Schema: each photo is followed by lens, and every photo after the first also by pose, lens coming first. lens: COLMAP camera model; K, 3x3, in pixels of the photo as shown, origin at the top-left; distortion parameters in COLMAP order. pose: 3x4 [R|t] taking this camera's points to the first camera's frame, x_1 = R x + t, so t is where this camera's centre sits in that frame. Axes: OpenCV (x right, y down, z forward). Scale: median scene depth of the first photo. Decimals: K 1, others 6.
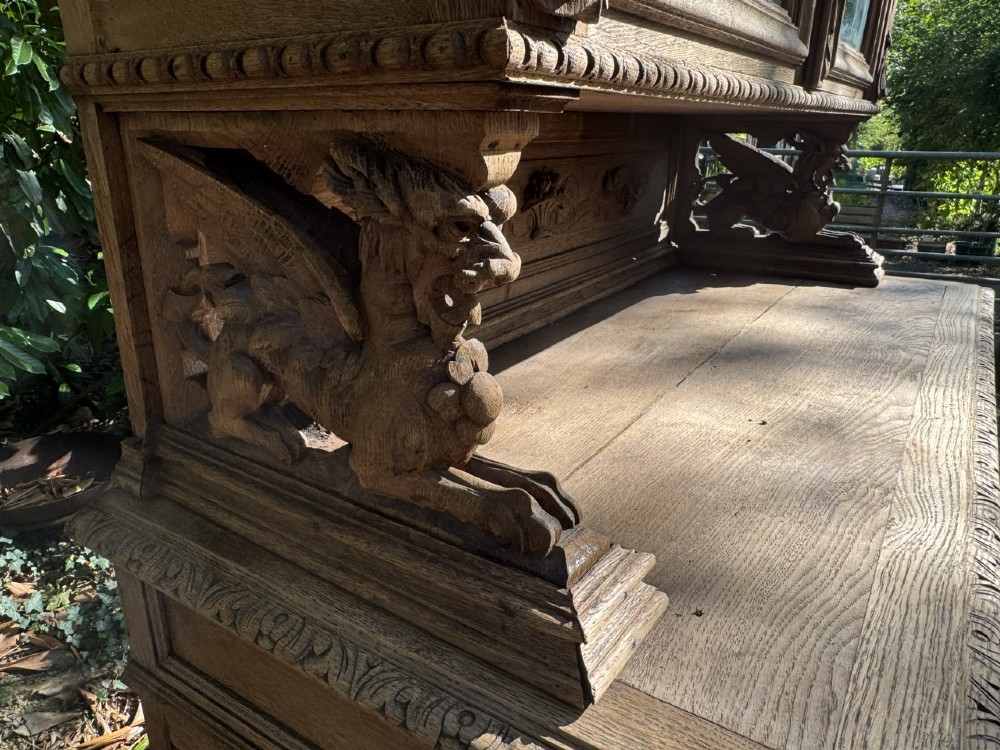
lens RADIAL K [[702.6, 0, 497.9], [0, 702.6, 367.9], [0, 0, 1]] dist [0.034410, -0.042437]
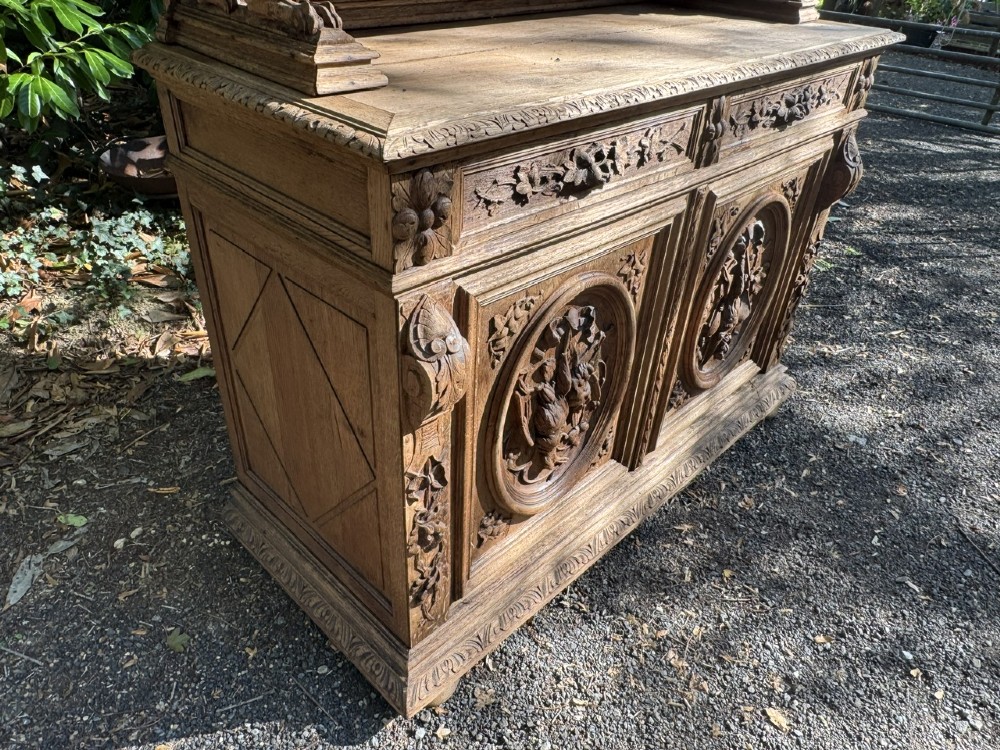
lens RADIAL K [[702.6, 0, 496.5], [0, 702.6, 376.9], [0, 0, 1]] dist [0.034410, -0.042437]
pose [[0.976827, 0.156046, -0.146487, 0.264506], [-0.112337, 0.956375, 0.269680, 0.151607], [0.182179, -0.246975, 0.951743, -0.288644]]
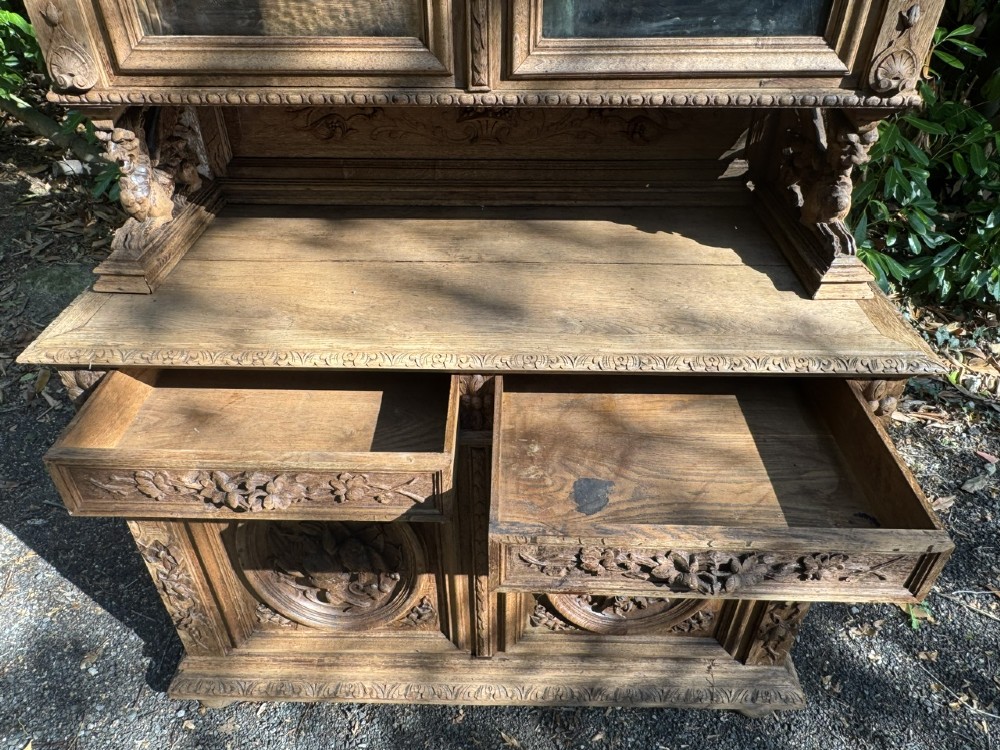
lens RADIAL K [[702.6, 0, 493.2], [0, 702.6, 379.0], [0, 0, 1]] dist [0.034410, -0.042437]
pose [[0.528369, 0.510552, -0.678353, 0.835693], [-0.271977, 0.858666, 0.434420, -0.265225], [0.804273, -0.045038, 0.592551, 0.115629]]
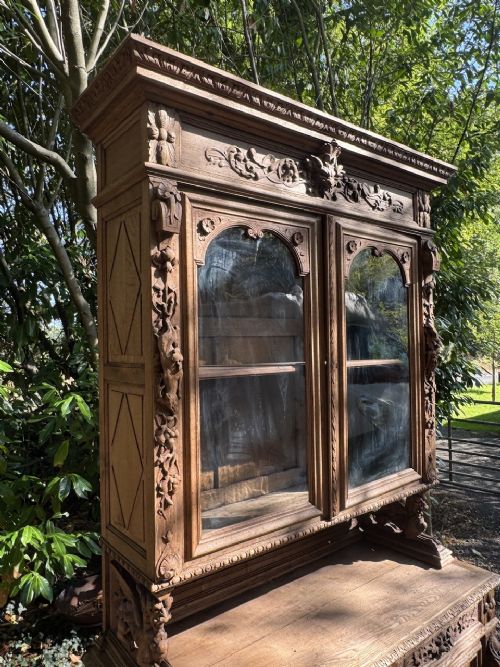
lens RADIAL K [[468.6, 0, 252.7], [0, 468.6, 333.1], [0, 0, 1]] dist [0.034410, -0.042437]
pose [[0.949412, -0.032712, -0.312325, 0.393382], [-0.077045, 0.939900, -0.332644, -0.227497], [0.304436, 0.339879, 0.889832, -0.554876]]
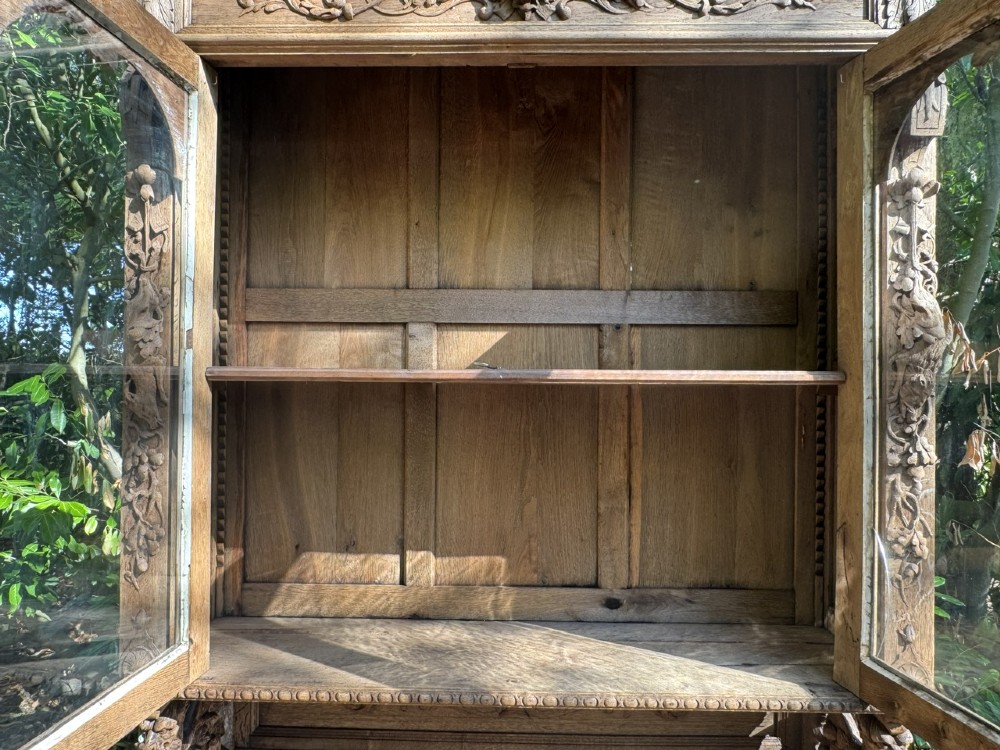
lens RADIAL K [[702.6, 0, 489.9], [0, 702.6, 376.4], [0, 0, 1]] dist [0.034410, -0.042437]
pose [[0.527110, -0.013427, -0.849691, 0.822964], [-0.284607, 0.939343, -0.191401, -0.358144], [0.800721, 0.342717, 0.491315, 0.034899]]
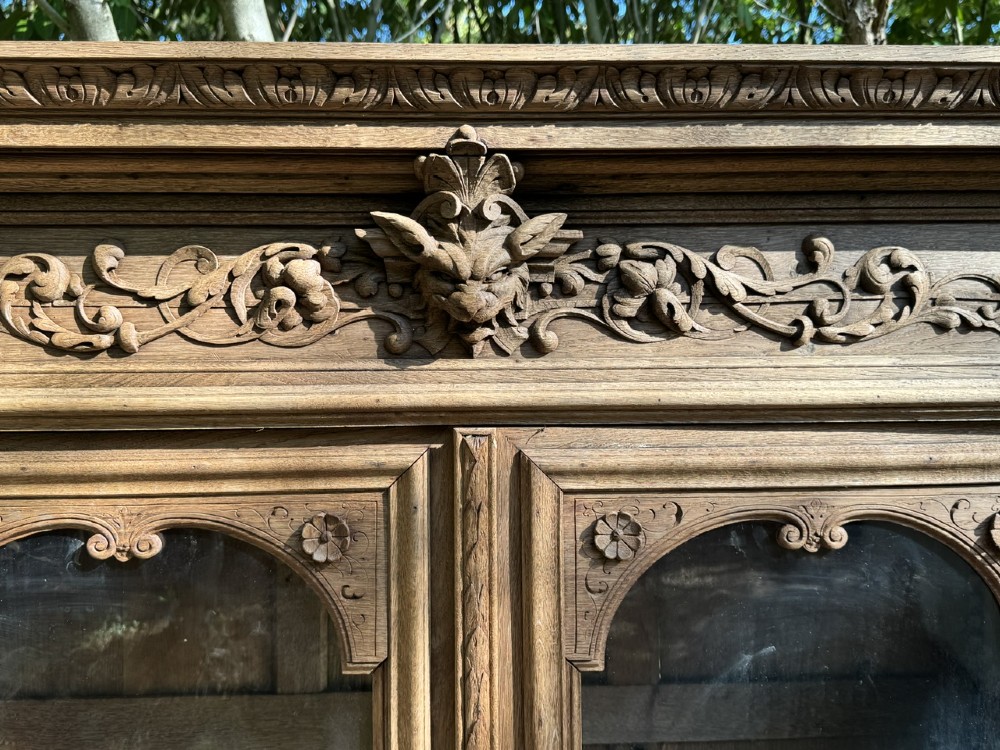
lens RADIAL K [[931.5, 0, 498.4], [0, 931.5, 383.6], [0, 0, 1]] dist [0.022862, 0.000000]
pose [[0.587856, -0.022290, -0.808658, 0.646397], [-0.252916, 0.944447, -0.209891, -0.734193], [0.768413, 0.327908, 0.549561, 0.033528]]
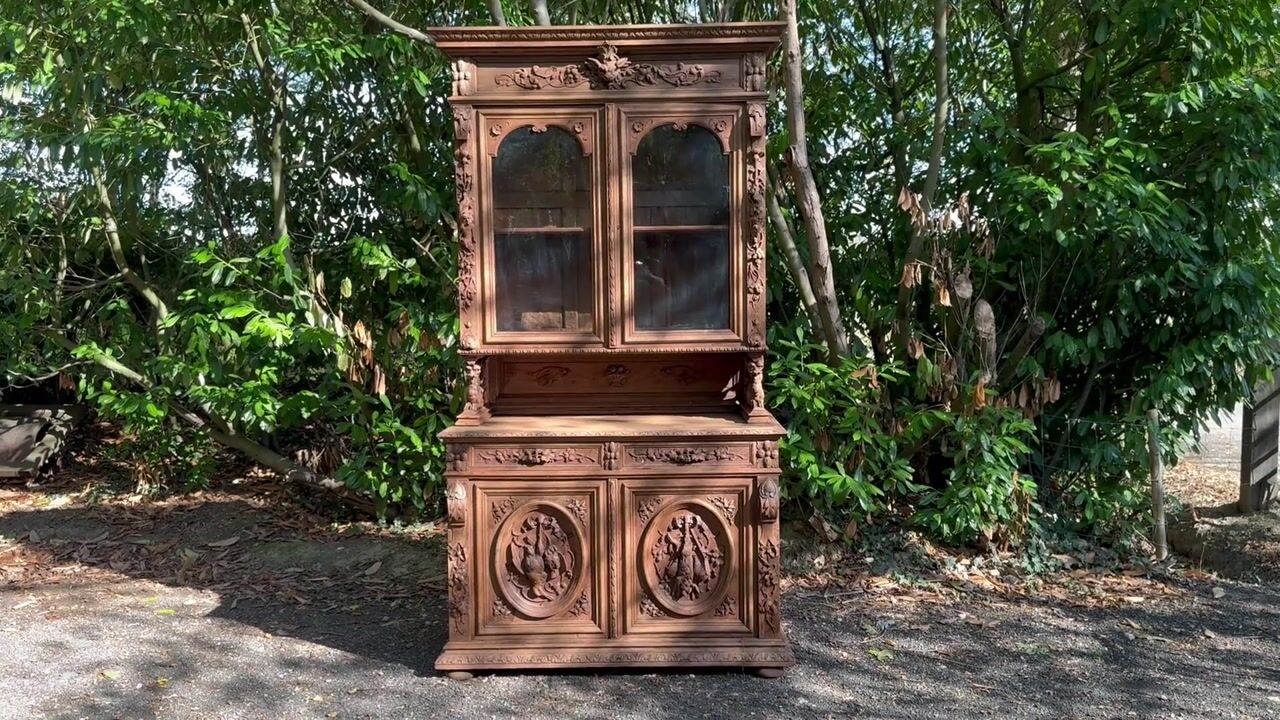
lens RADIAL K [[1005.4, 0, 641.8], [0, 1005.4, 359.4], [0, 0, 1]] dist [0.093584, 0.005346]
pose [[0.540340, 0.057918, -0.839451, 2.559799], [-0.261915, 0.959645, -0.102379, 0.084946], [0.799646, 0.275184, 0.533704, -0.864532]]
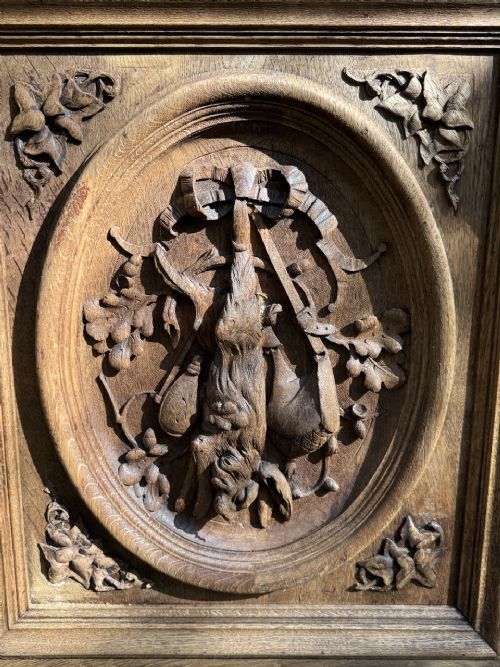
lens RADIAL K [[700.8, 0, 257.9], [0, 700.8, 324.9], [0, 0, 1]] dist [0.036436, 0.000000]
pose [[0.561093, 0.185944, -0.806598, 0.771183], [-0.277006, 0.960439, 0.028715, 0.249443], [0.780027, 0.207320, 0.590403, 0.543643]]
